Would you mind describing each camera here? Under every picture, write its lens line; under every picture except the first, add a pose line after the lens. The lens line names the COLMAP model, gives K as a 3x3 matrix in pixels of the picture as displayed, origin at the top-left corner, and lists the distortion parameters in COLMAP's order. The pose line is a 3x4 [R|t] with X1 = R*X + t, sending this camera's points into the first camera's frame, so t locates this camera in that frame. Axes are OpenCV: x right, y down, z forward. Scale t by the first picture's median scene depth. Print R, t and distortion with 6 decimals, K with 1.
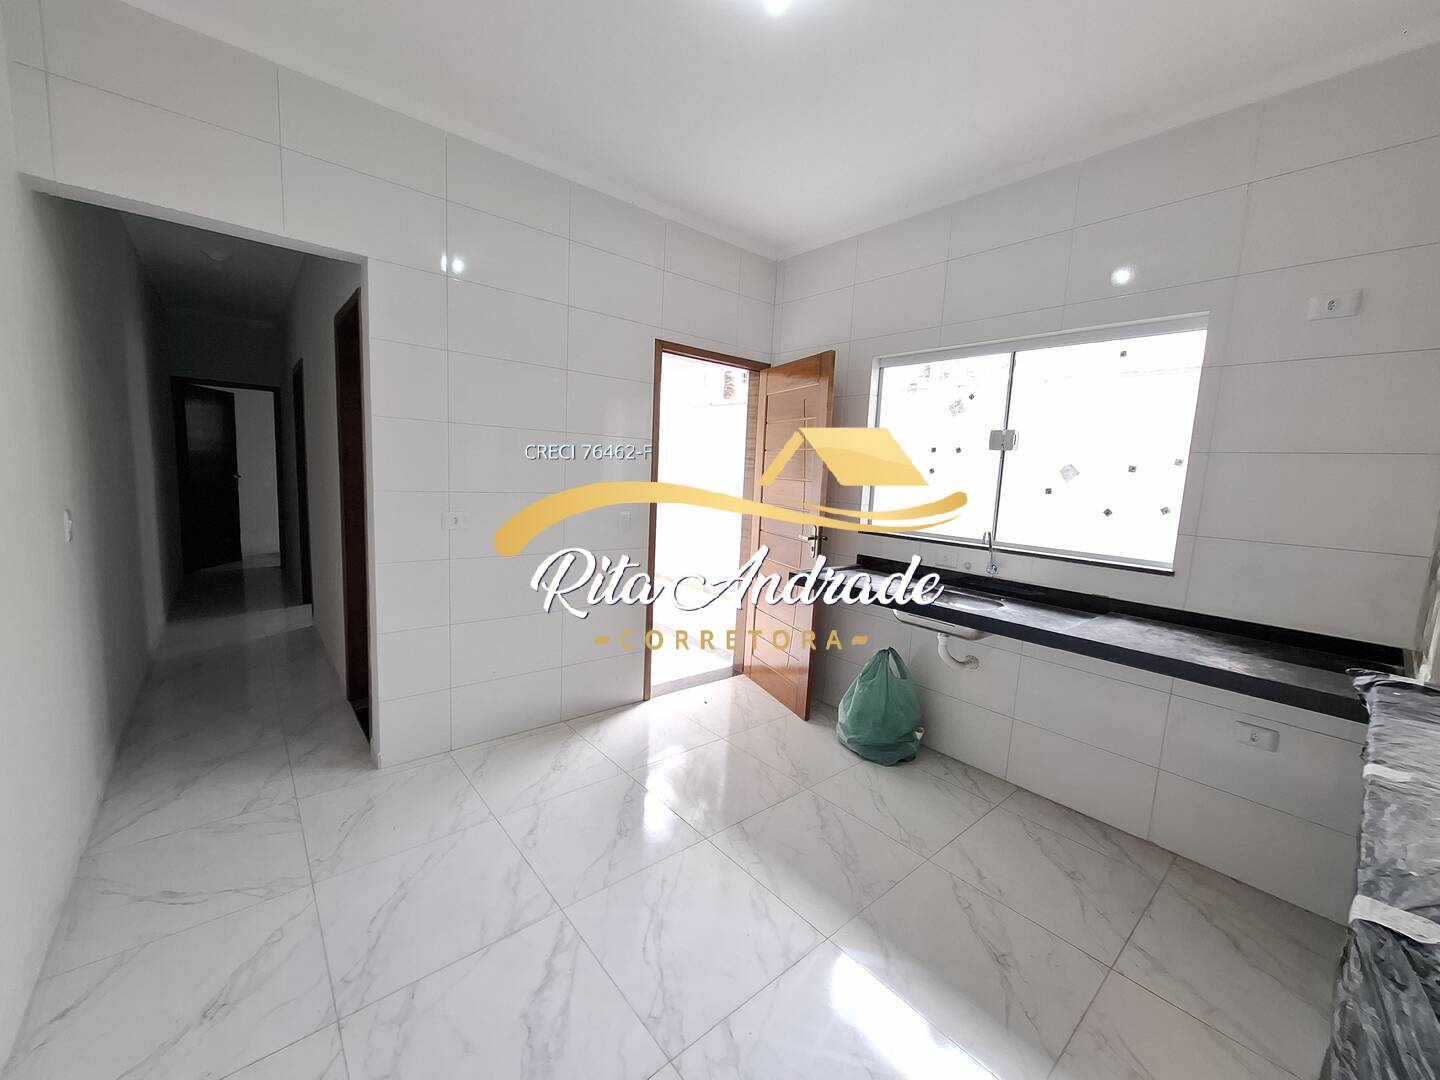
lens RADIAL K [[575.3, 0, 733.5], [0, 575.3, 542.5], [0, 0, 1]] dist [0.000057, -0.000113]
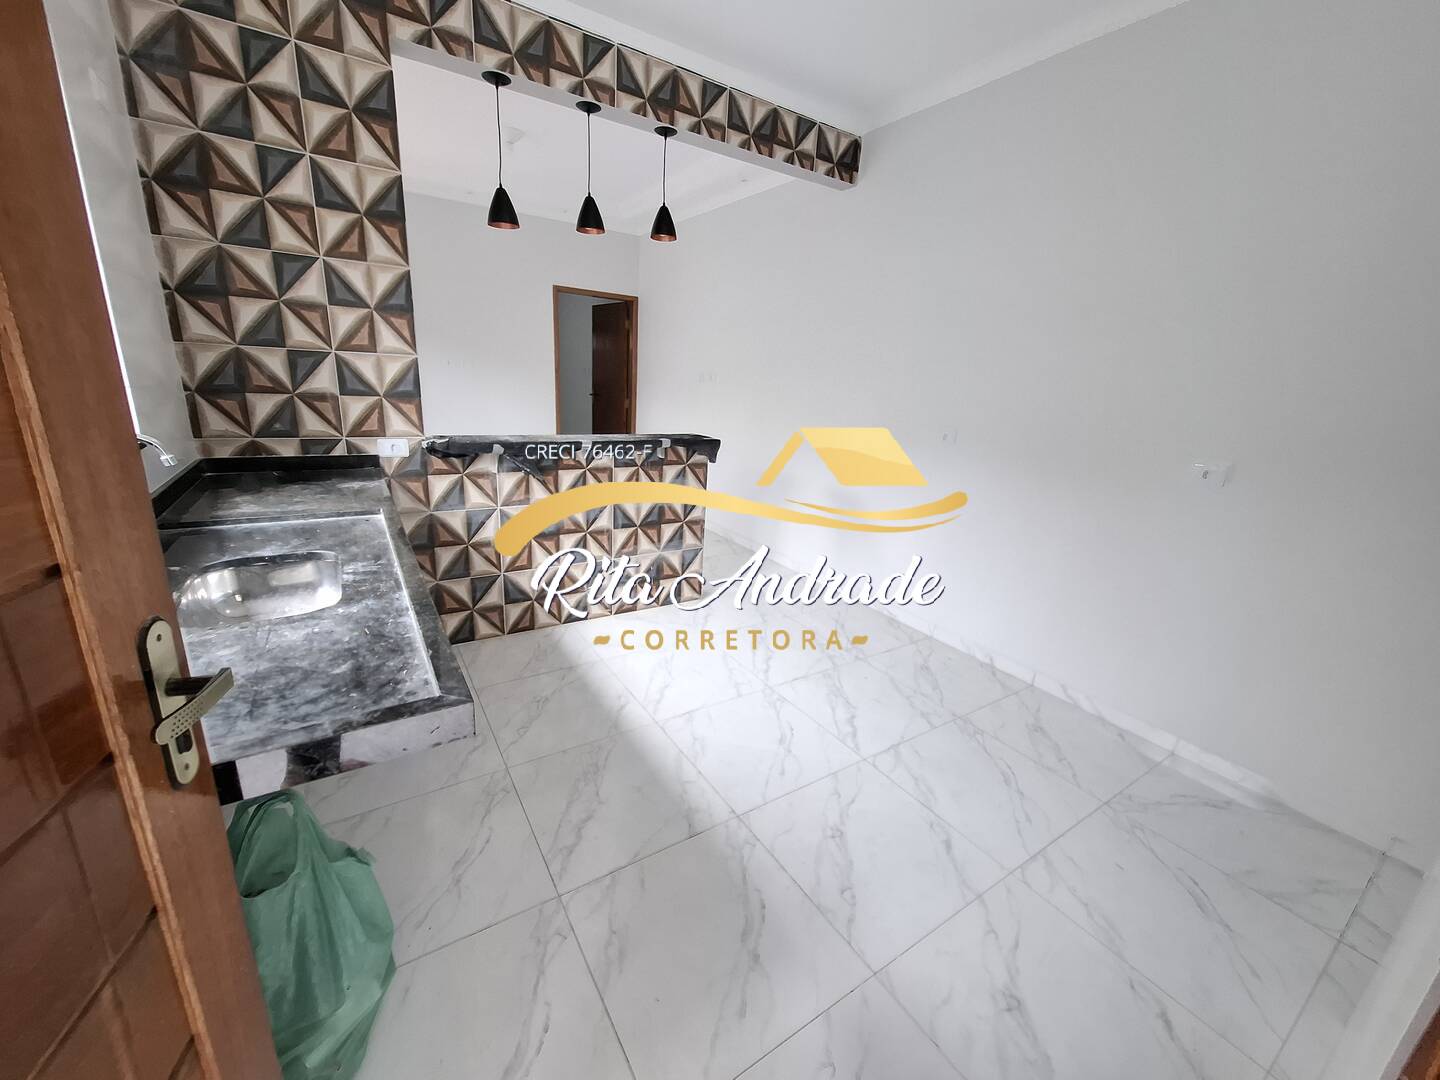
lens RADIAL K [[561.6, 0, 720.0], [0, 561.6, 540.0], [0, 0, 1]] dist [-0.000252, 0.000429]
pose [[-0.987037, -0.128086, 0.096706, -0.066004], [-0.080252, 0.915710, 0.393745, -0.238788], [-0.138987, 0.380880, -0.914119, 2.272047]]
